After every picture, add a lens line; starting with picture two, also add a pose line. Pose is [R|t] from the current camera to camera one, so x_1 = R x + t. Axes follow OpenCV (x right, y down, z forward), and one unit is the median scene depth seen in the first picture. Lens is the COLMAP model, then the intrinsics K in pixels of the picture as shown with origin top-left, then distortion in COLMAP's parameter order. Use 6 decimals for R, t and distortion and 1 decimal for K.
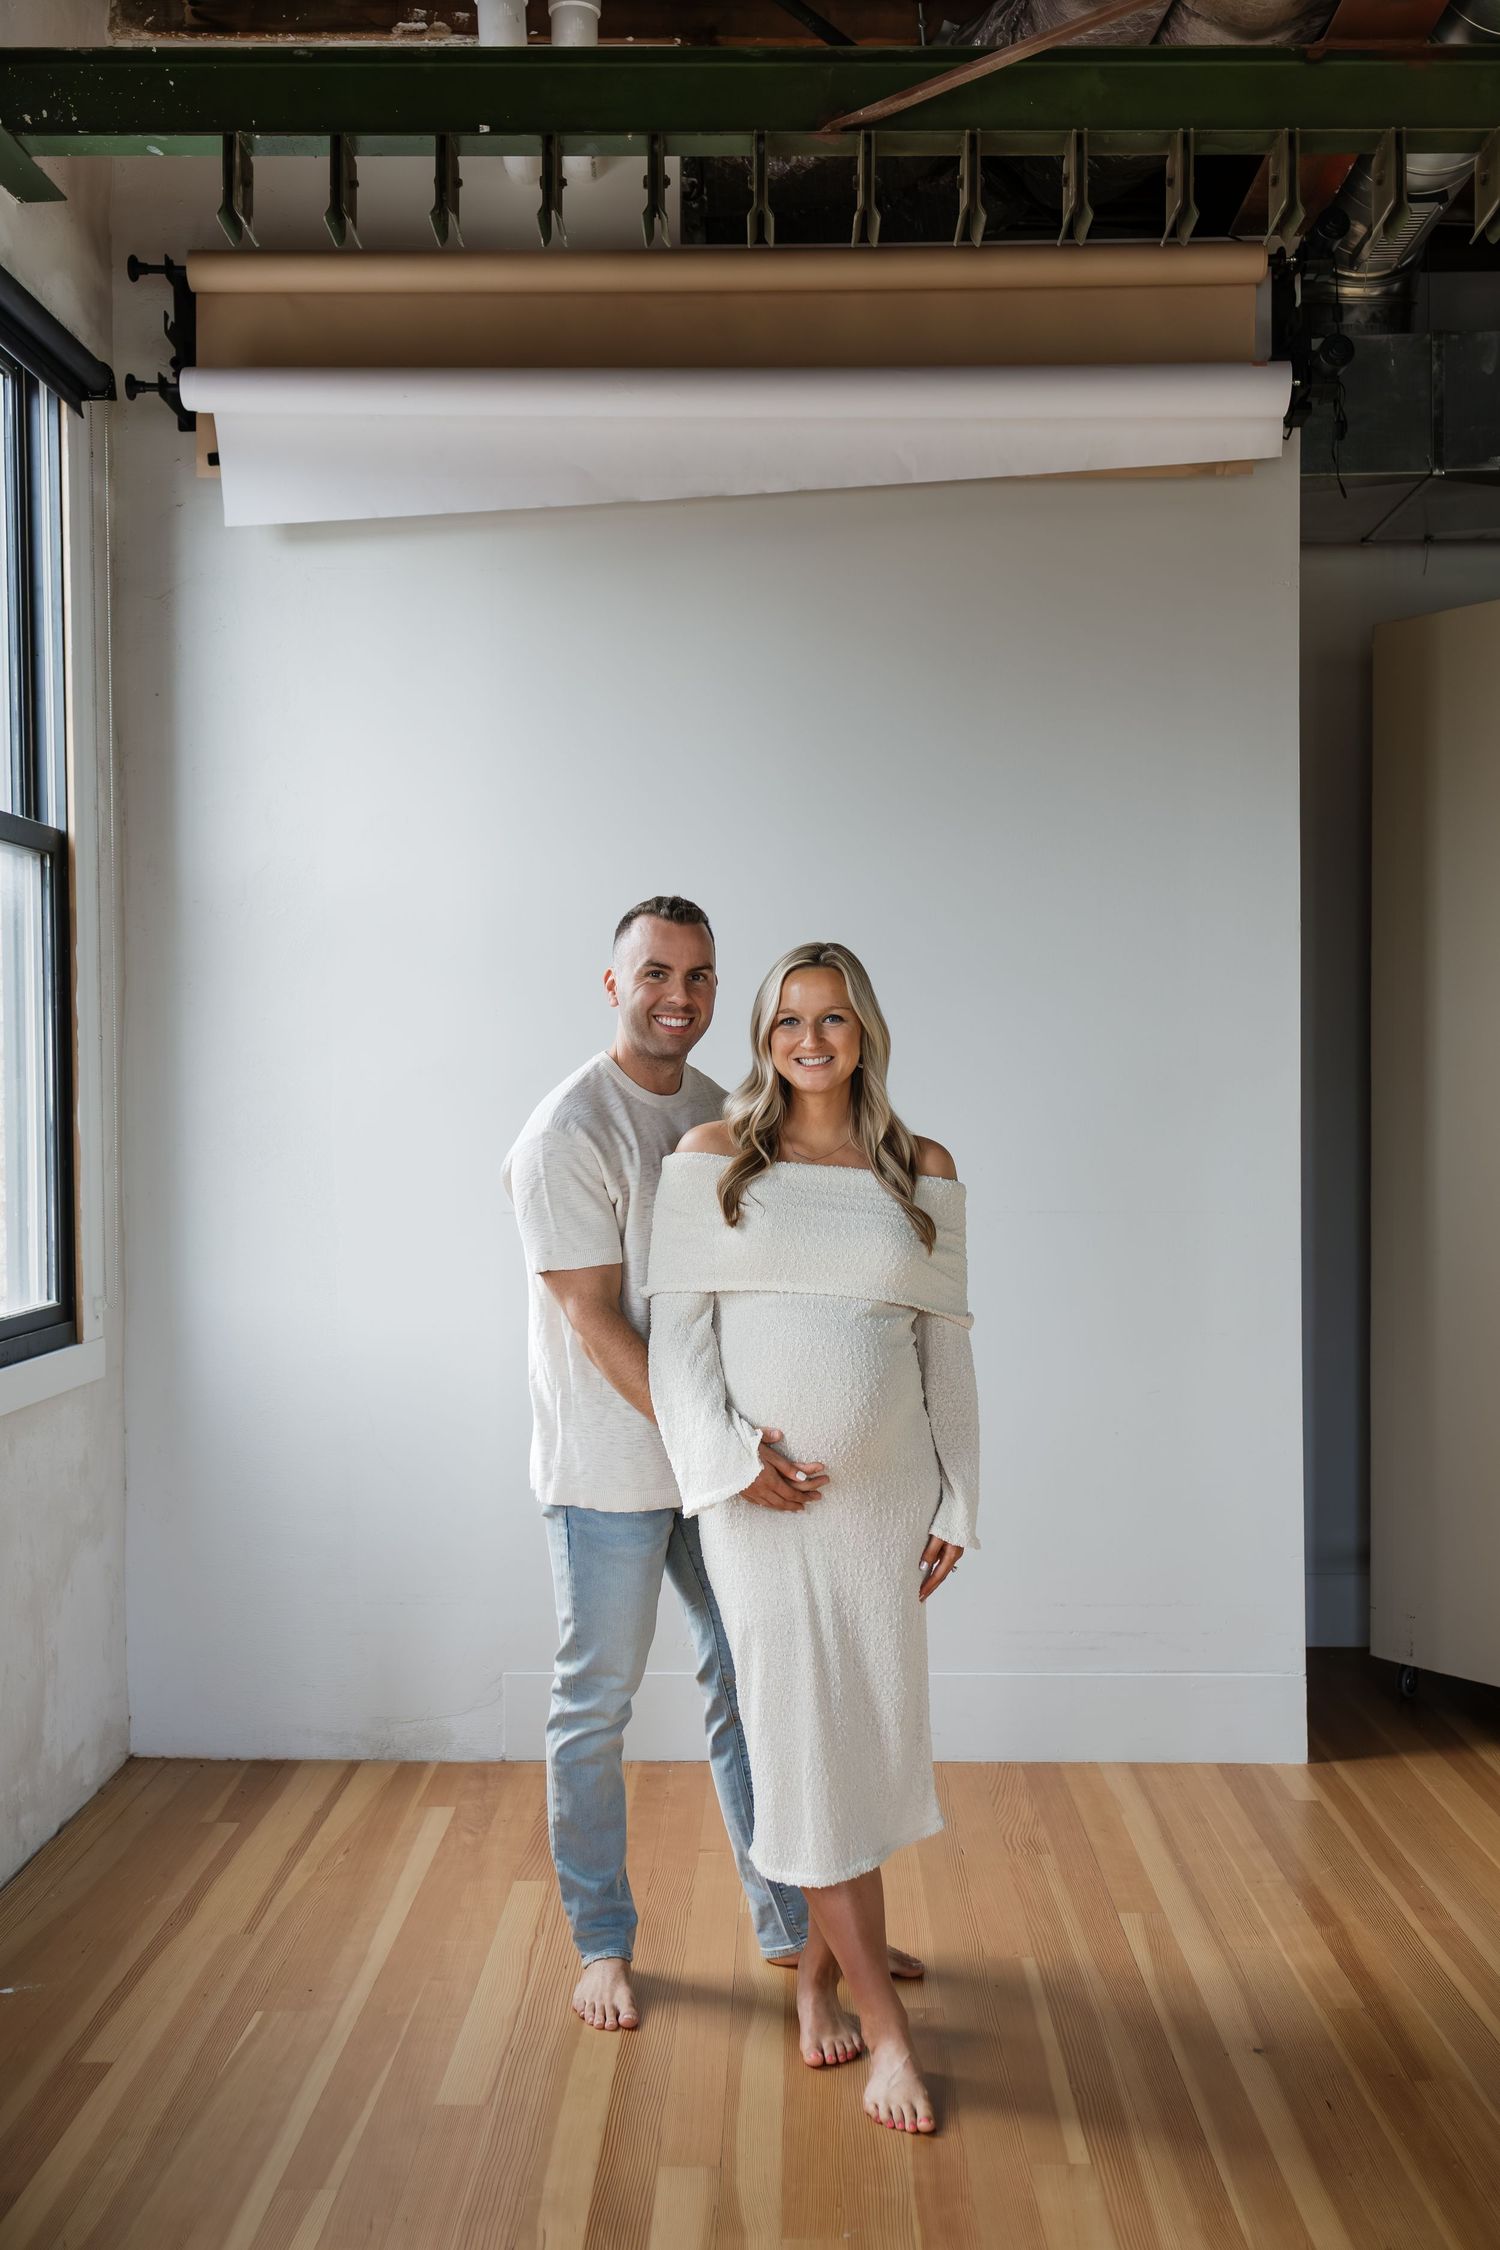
lens RADIAL K [[2409.0, 0, 726.9], [0, 2409.0, 1153.3], [0, 0, 1]] dist [0.023715, 0.000000]
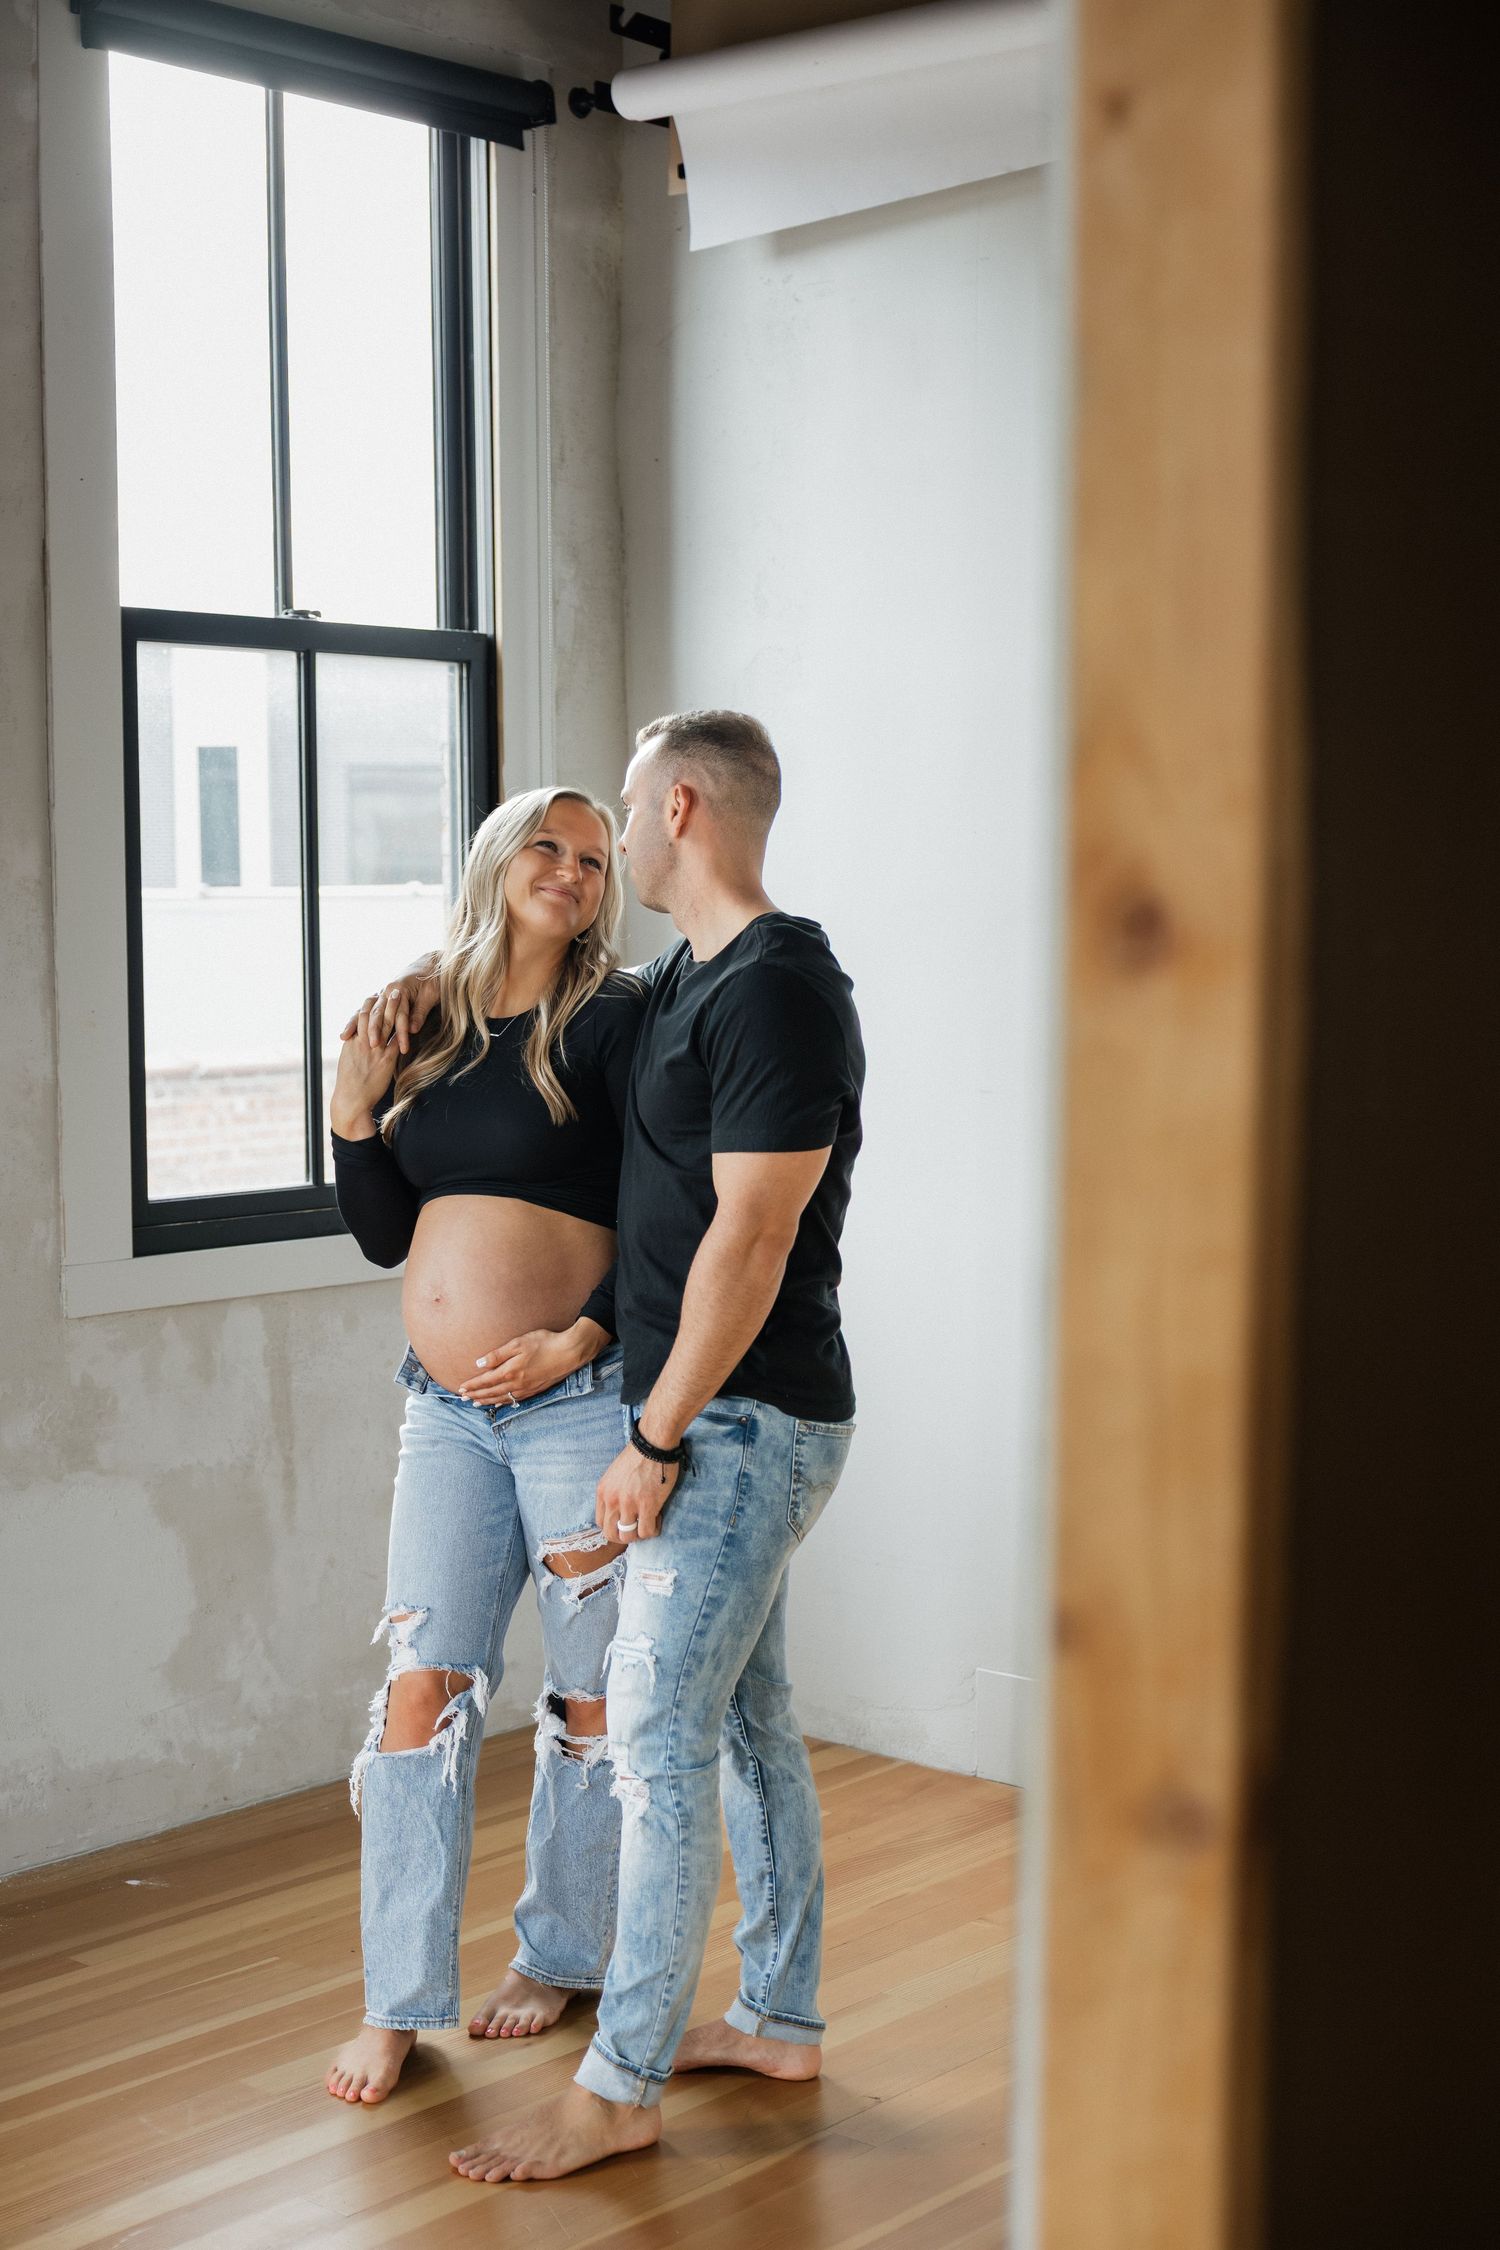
lens RADIAL K [[3278.1, 0, 730.9], [0, 3278.1, 1141.4], [0, 0, 1]] dist [0.111612, 0.000000]
pose [[0.750287, 0.052989, -0.658986, 0.582271], [-0.014902, 0.997885, 0.063273, -0.026543], [0.660945, -0.037653, 0.749489, 0.147078]]
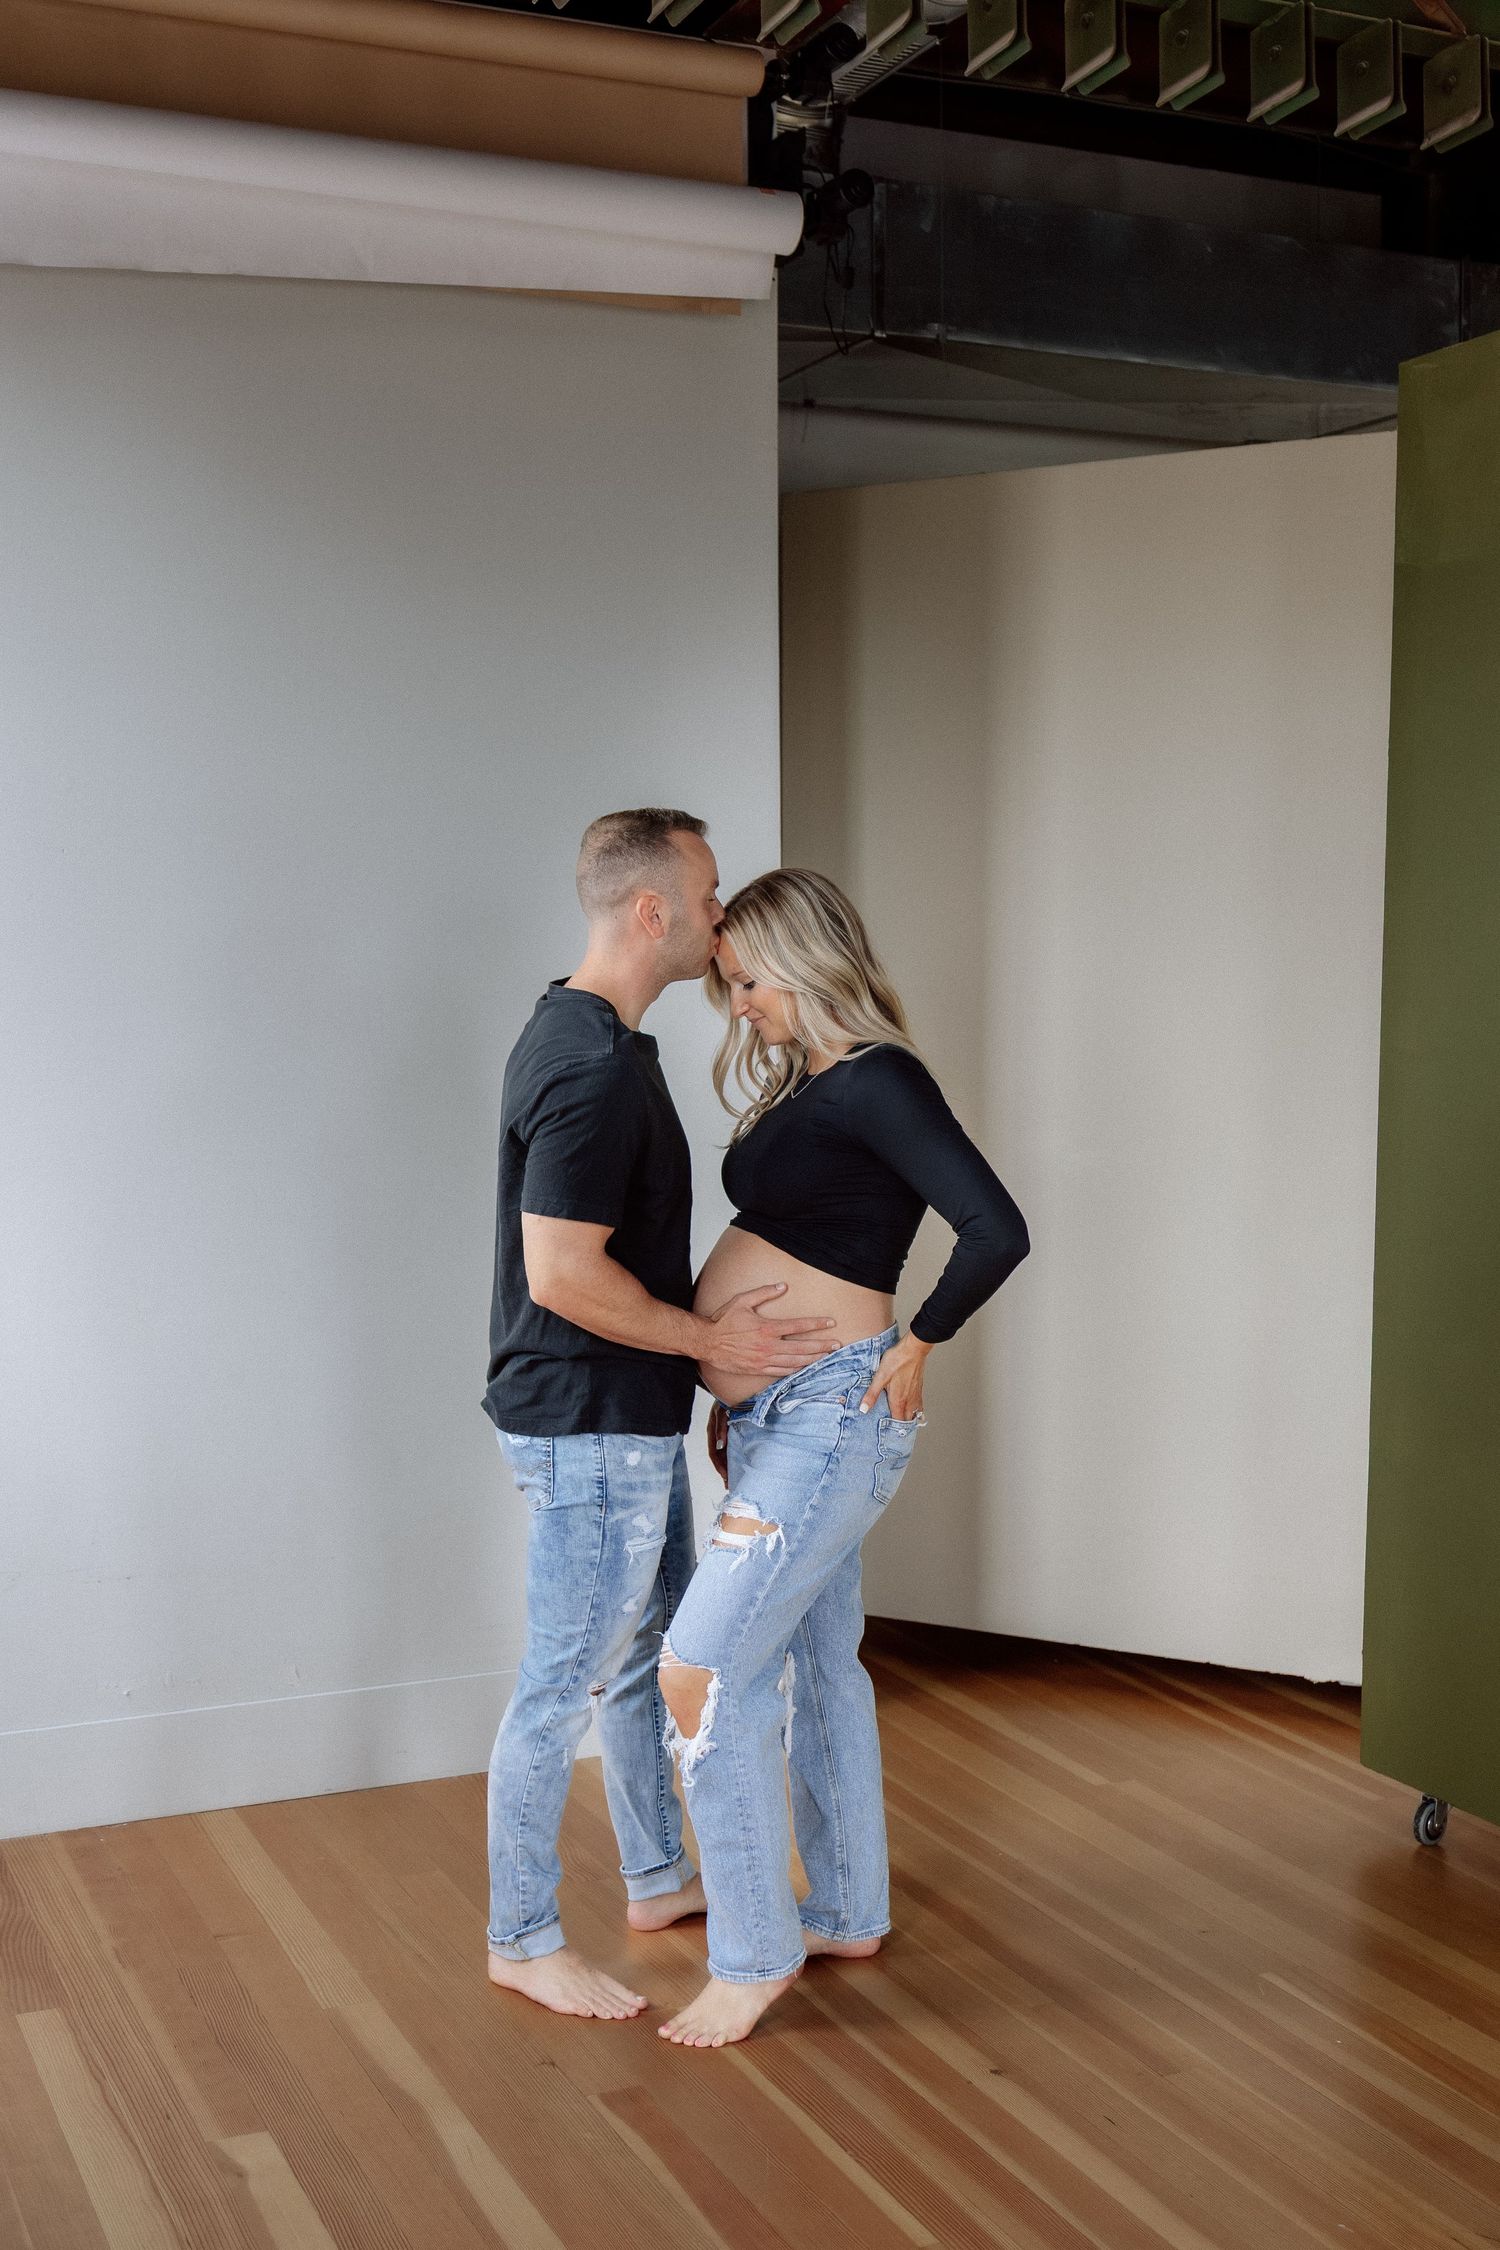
lens RADIAL K [[2594.4, 0, 738.3], [0, 2594.4, 1163.9], [0, 0, 1]] dist [0.021777, 0.000000]
pose [[0.905654, -0.032621, 0.422760, -0.202356], [0.012391, 0.998647, 0.050512, -0.016857], [-0.423836, -0.040508, 0.904833, 0.120690]]
